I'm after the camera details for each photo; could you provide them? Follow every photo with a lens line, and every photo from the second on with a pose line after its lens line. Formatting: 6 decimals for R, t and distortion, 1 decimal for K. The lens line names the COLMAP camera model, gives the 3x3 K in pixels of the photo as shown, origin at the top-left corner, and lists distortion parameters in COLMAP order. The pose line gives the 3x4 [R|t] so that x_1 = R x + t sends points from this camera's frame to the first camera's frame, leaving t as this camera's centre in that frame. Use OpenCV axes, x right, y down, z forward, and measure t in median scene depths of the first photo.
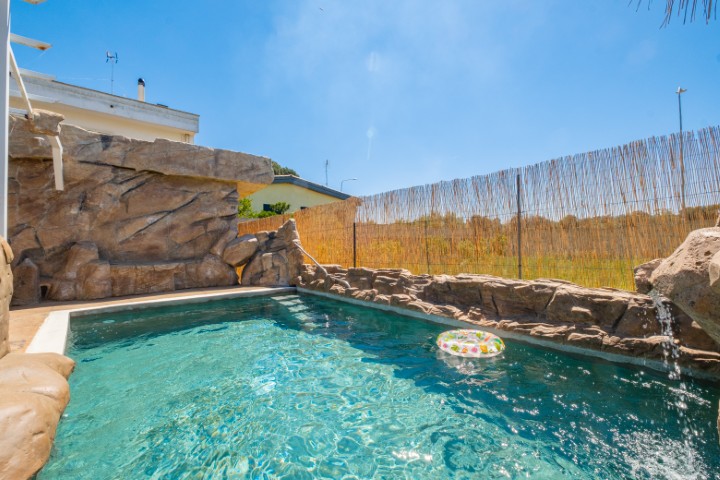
lens RADIAL K [[313.6, 0, 360.5], [0, 313.6, 236.3], [0, 0, 1]] dist [0.008489, -0.009163]
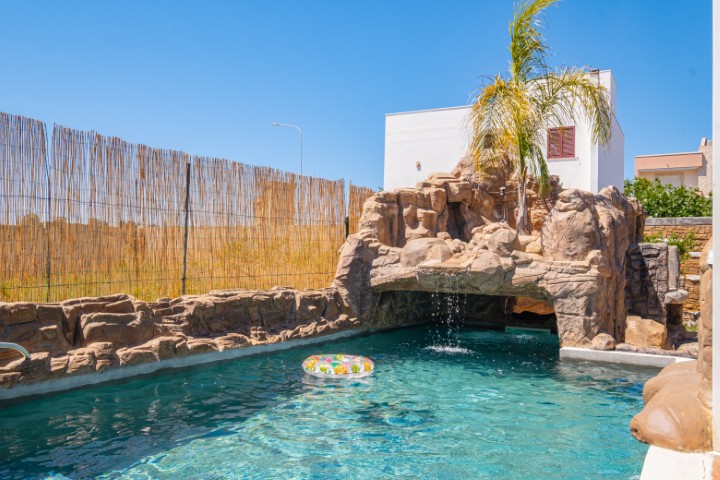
lens RADIAL K [[606.9, 0, 363.0], [0, 606.9, 236.4], [0, 0, 1]] dist [-0.021837, 0.021291]
pose [[-0.343417, 0.041299, 0.938274, -0.769638], [-0.040626, 0.997444, -0.058773, 0.041100], [-0.938304, -0.058302, -0.340862, 0.784501]]
